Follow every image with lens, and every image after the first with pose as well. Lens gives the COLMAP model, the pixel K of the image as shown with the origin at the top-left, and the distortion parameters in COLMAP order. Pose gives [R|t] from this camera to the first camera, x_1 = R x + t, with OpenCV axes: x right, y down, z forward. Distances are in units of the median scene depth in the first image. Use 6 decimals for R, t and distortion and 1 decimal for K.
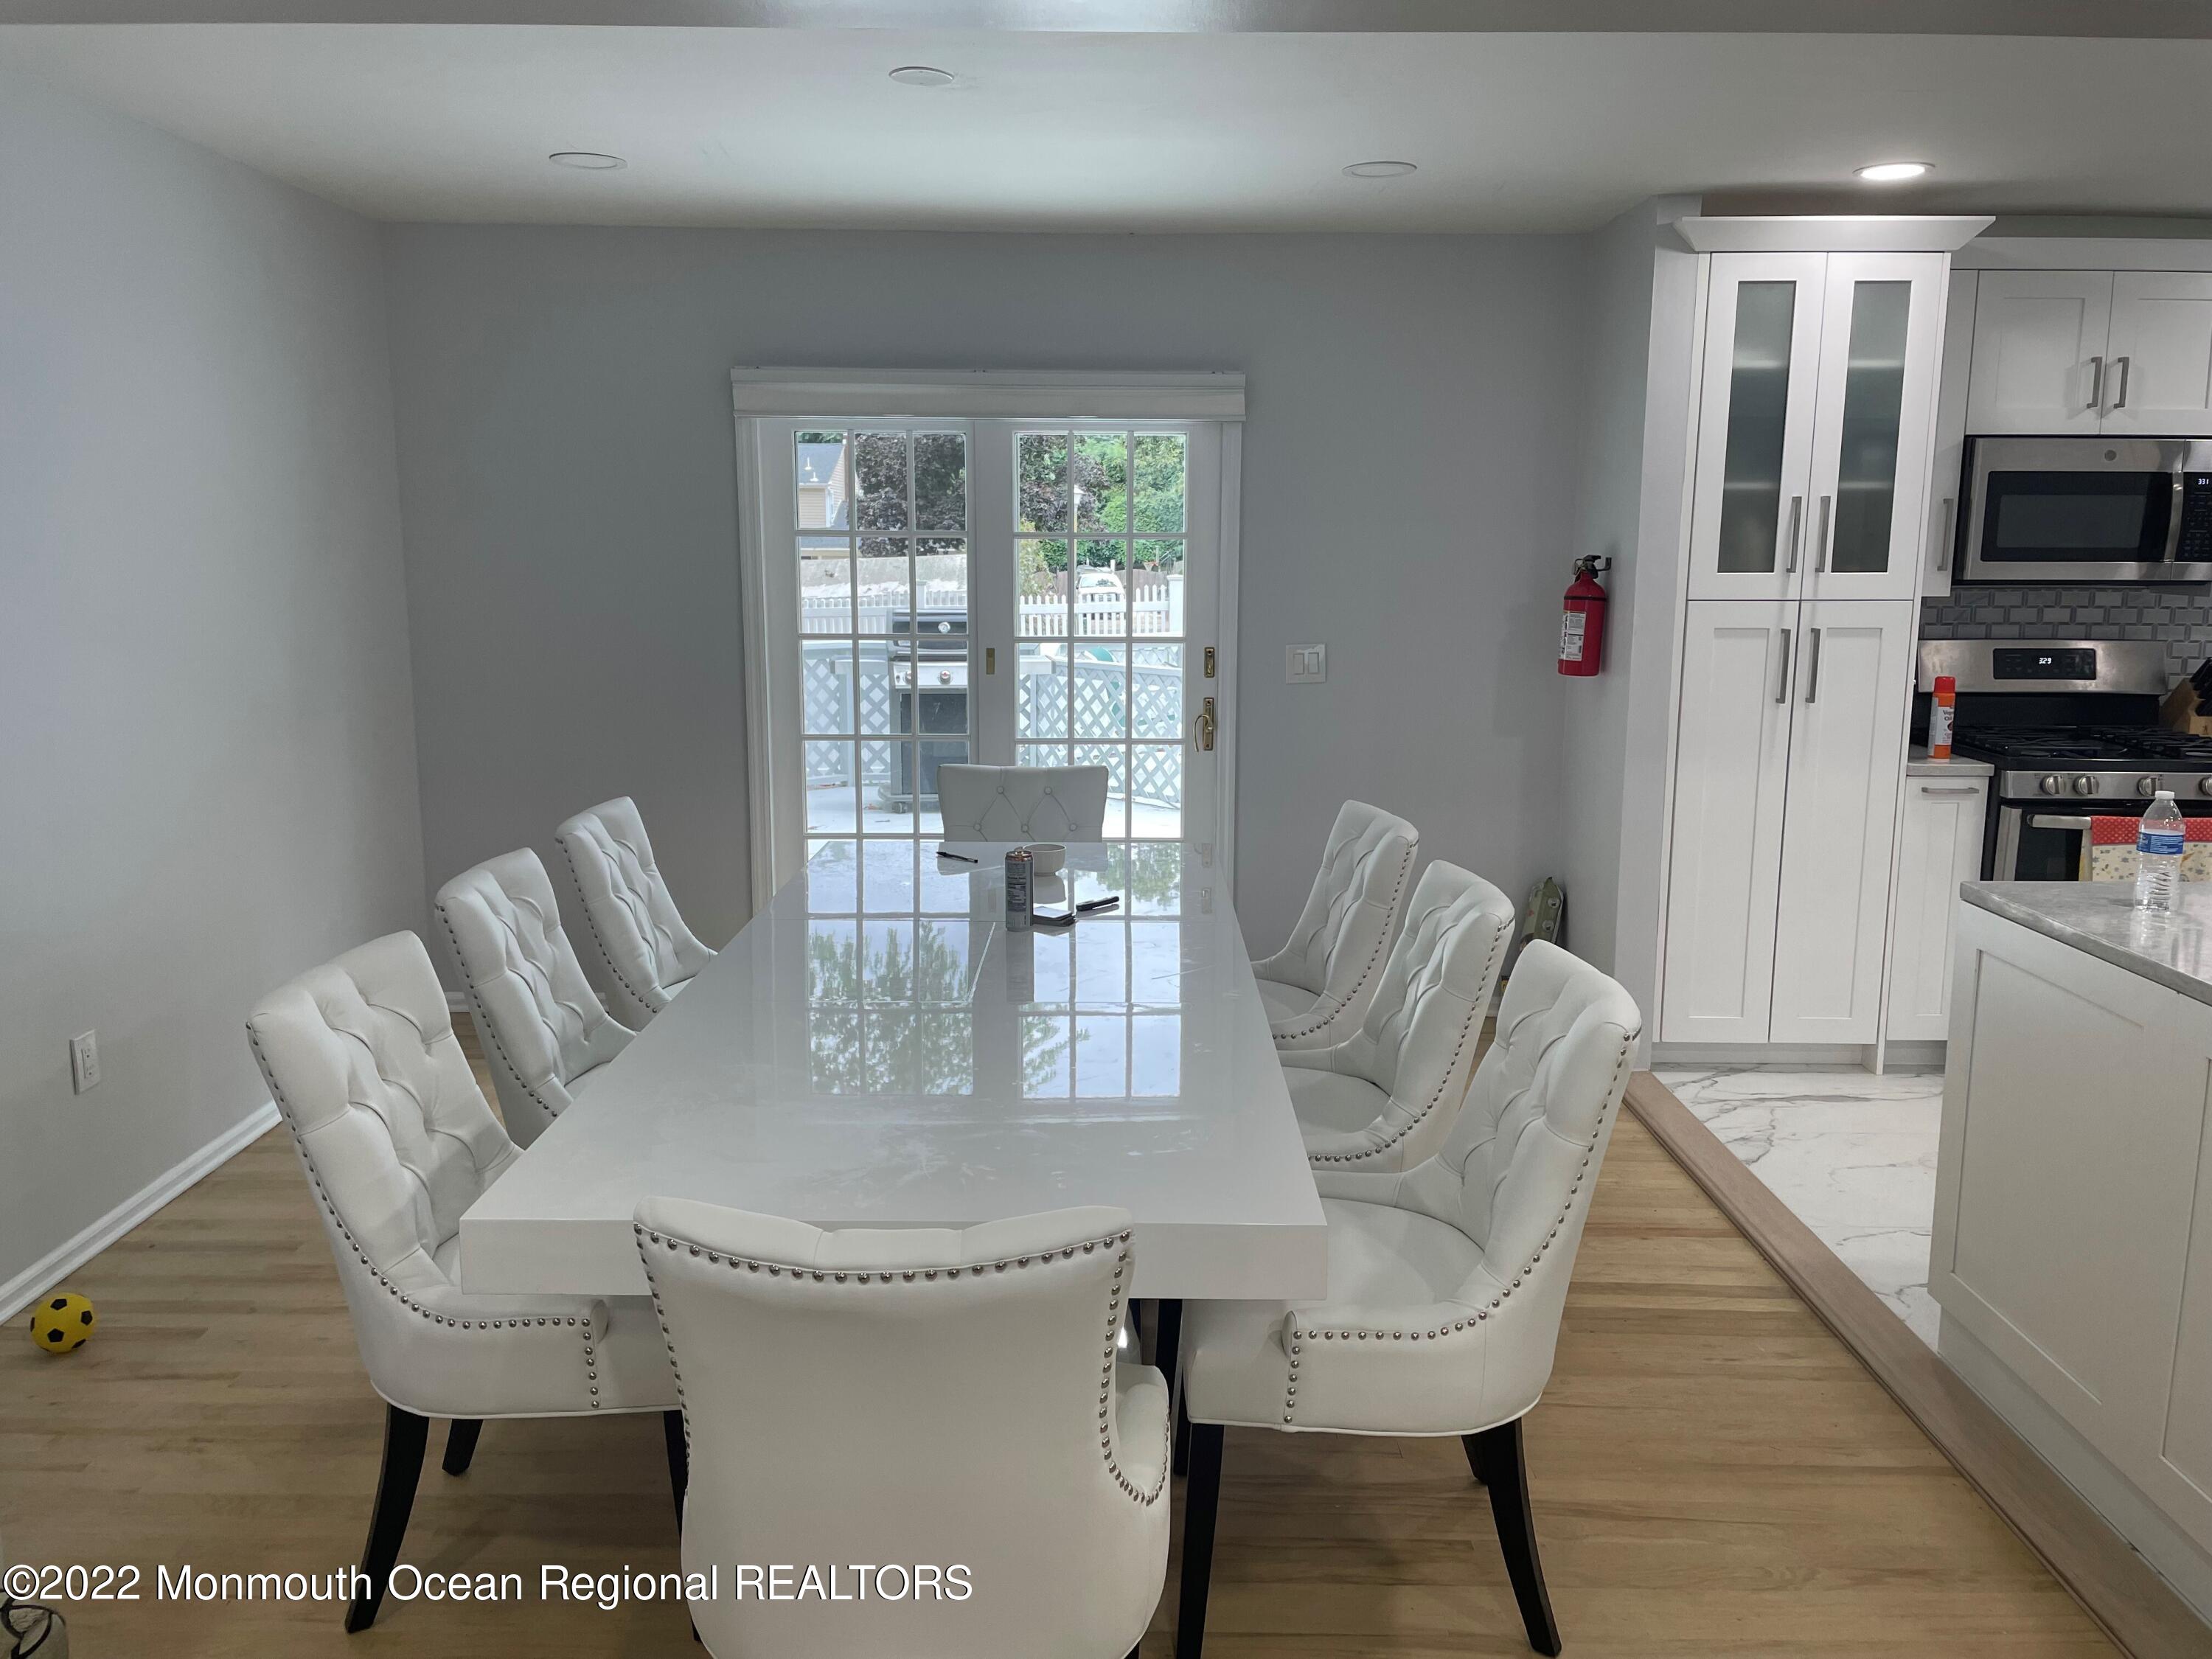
lens RADIAL K [[1670.7, 0, 1107.2], [0, 1670.7, 824.5], [0, 0, 1]] dist [0.052623, -0.057452]
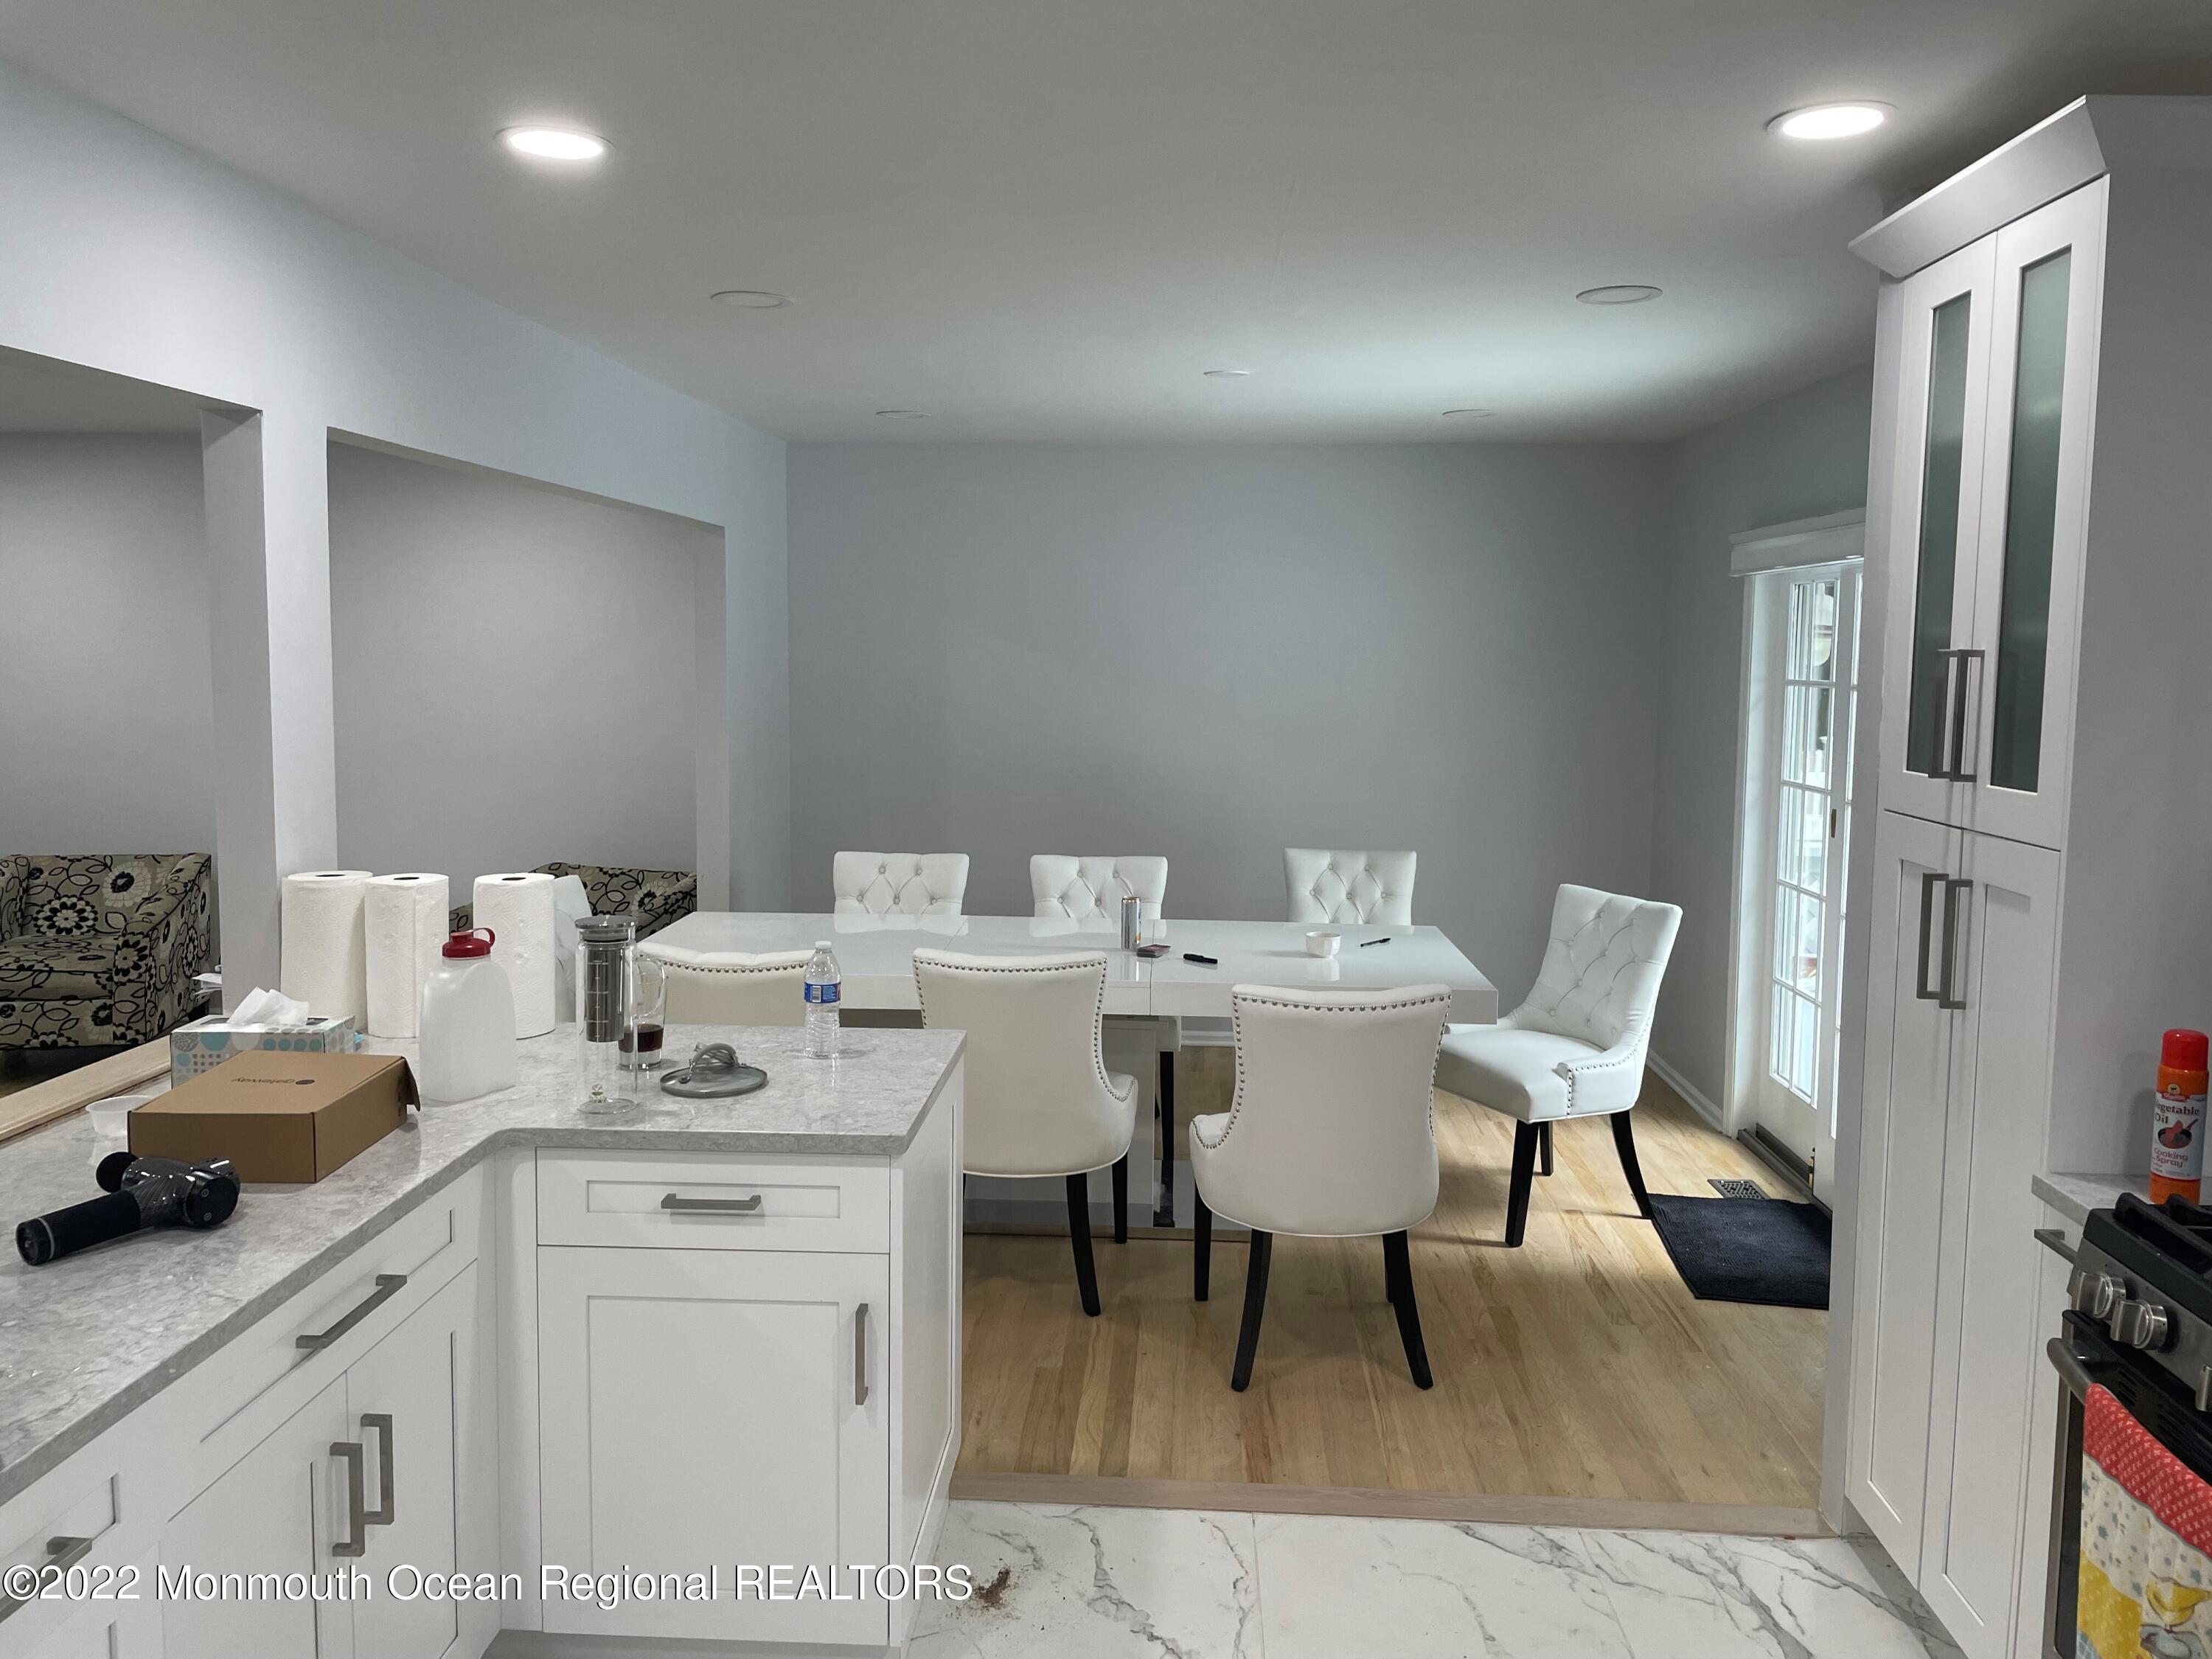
lens RADIAL K [[1670.7, 0, 1123.3], [0, 1670.7, 798.6], [0, 0, 1]] dist [0.052623, -0.057452]
pose [[-0.062634, 0.087034, -0.994234, 0.981558], [-0.182357, 0.978422, 0.097138, -0.143823], [0.981235, 0.187389, -0.045411, 0.730451]]
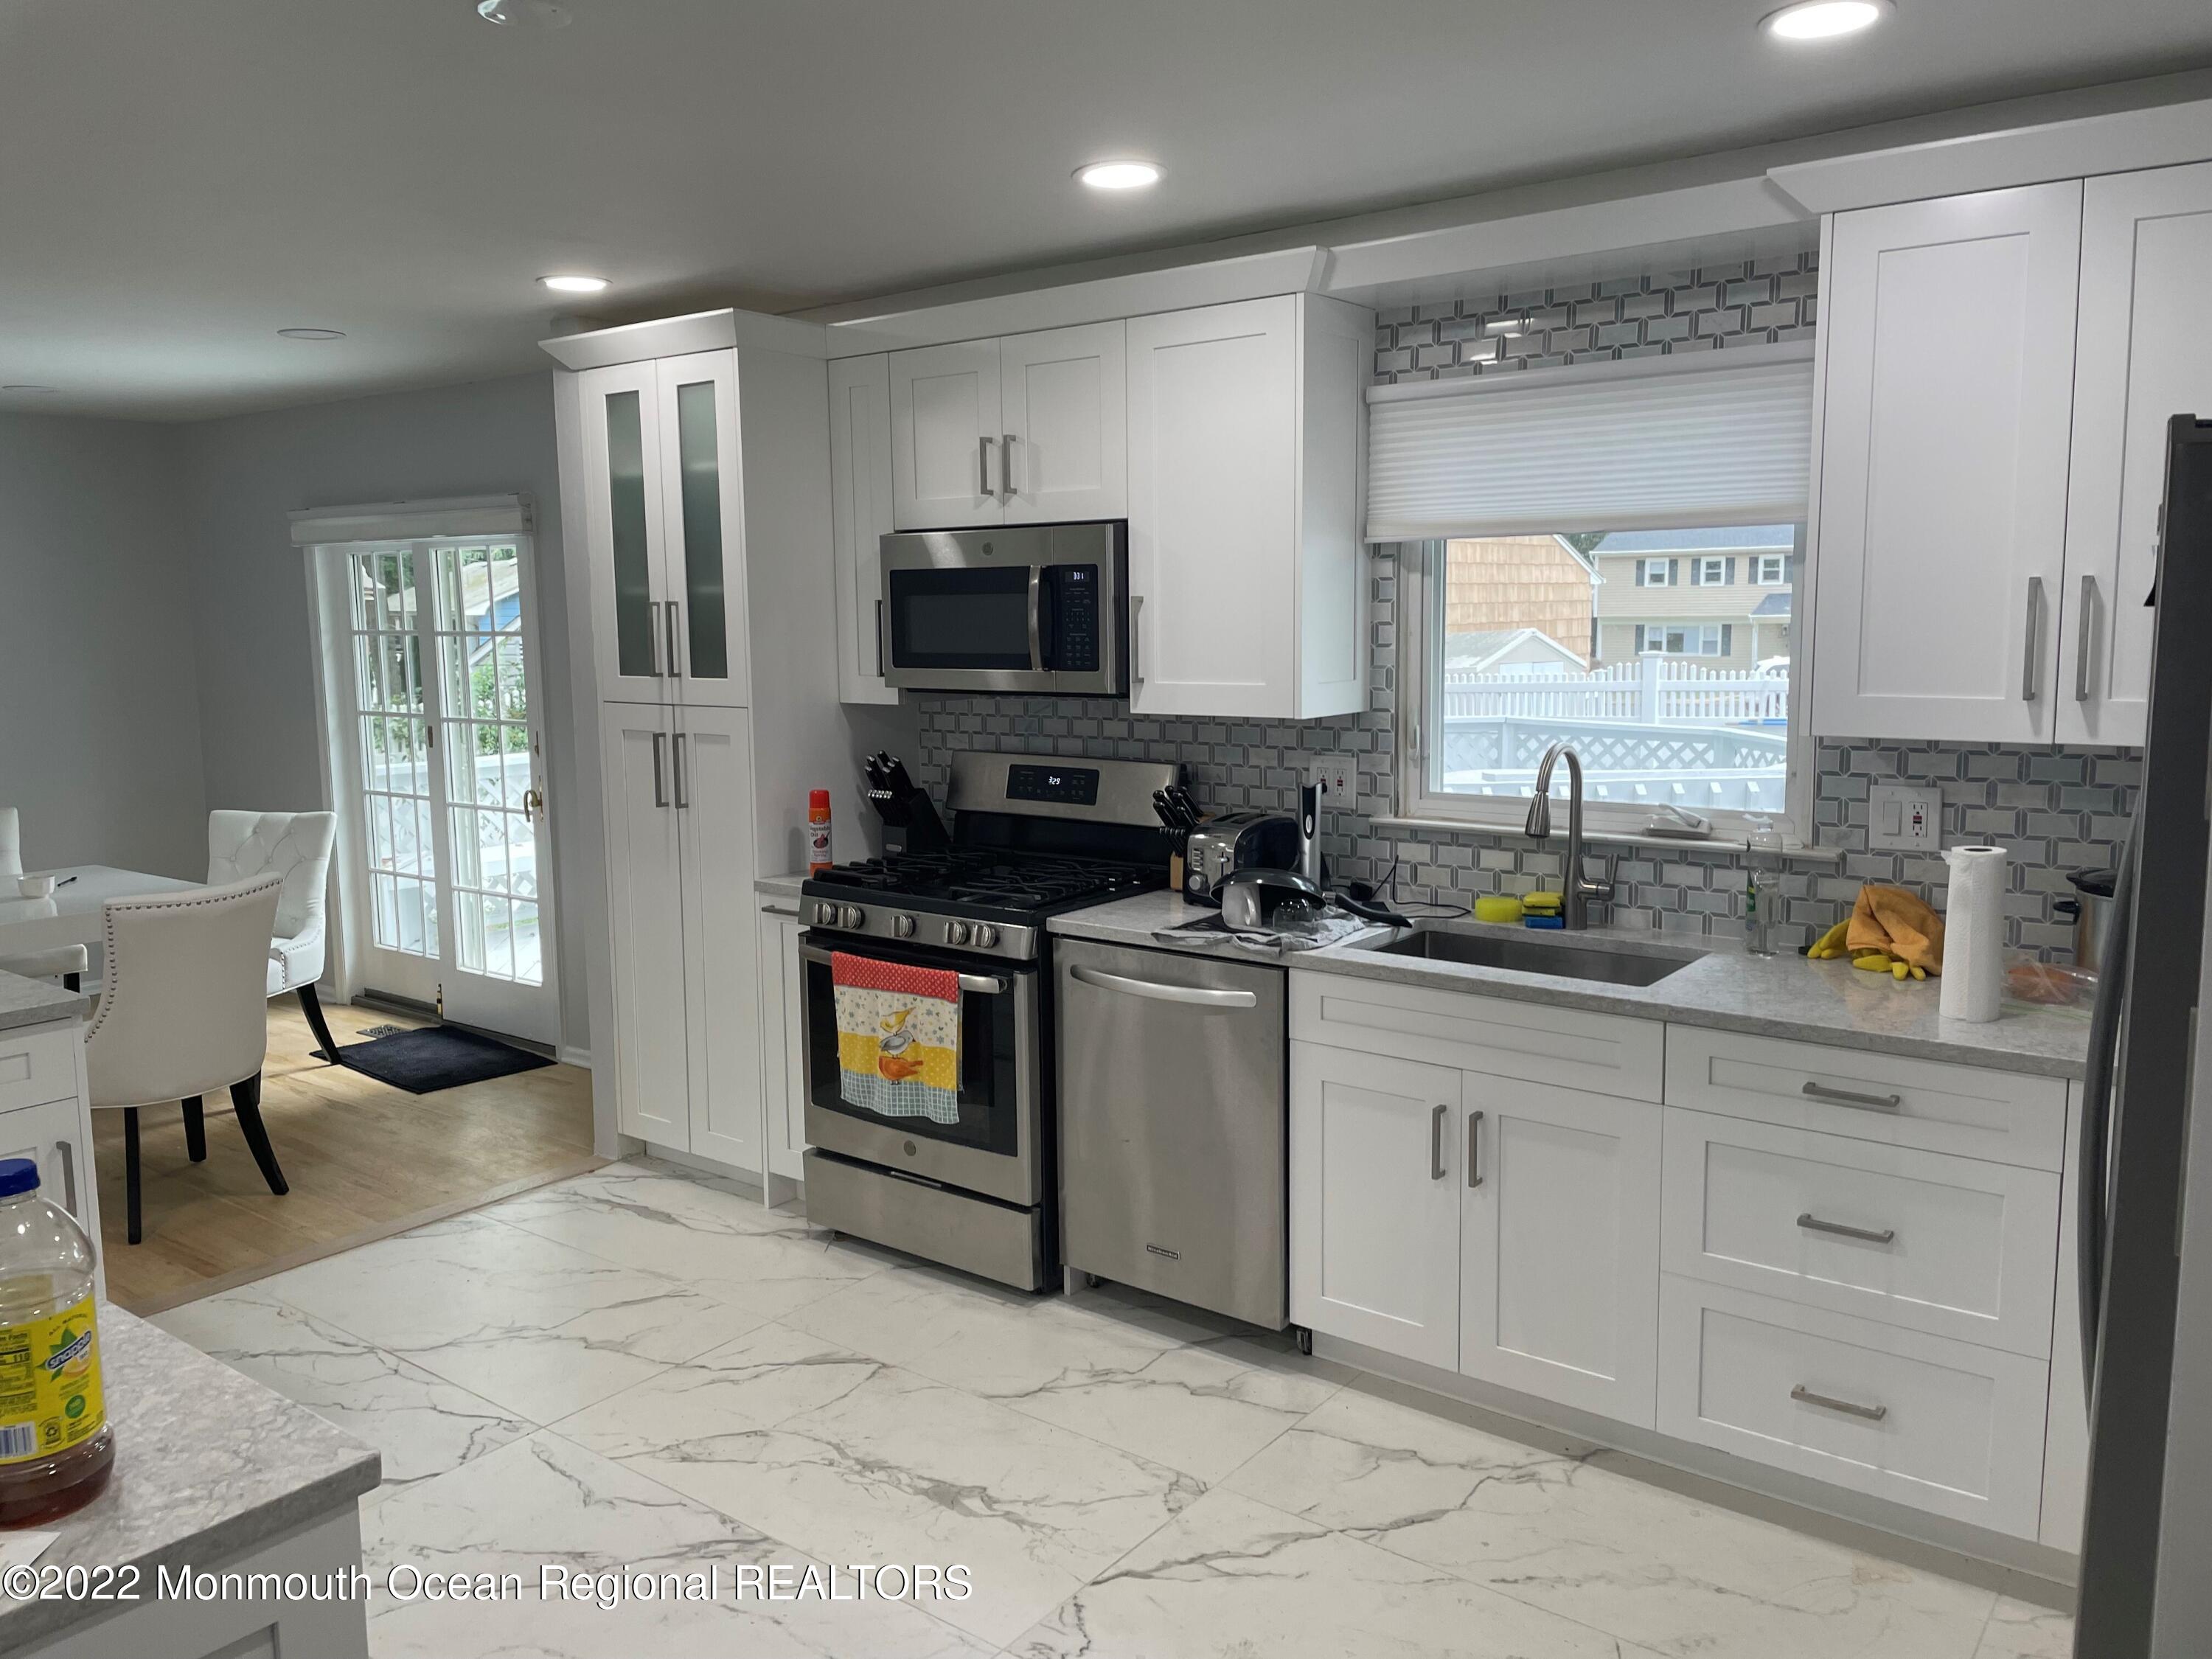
lens RADIAL K [[1670.7, 0, 1103.4], [0, 1670.7, 819.7], [0, 0, 1]] dist [0.052623, -0.057452]
pose [[0.792690, 0.064756, -0.606176, 1.193962], [-0.089440, 0.995936, -0.010568, -0.076662], [0.603028, 0.062594, 0.795261, 0.365865]]
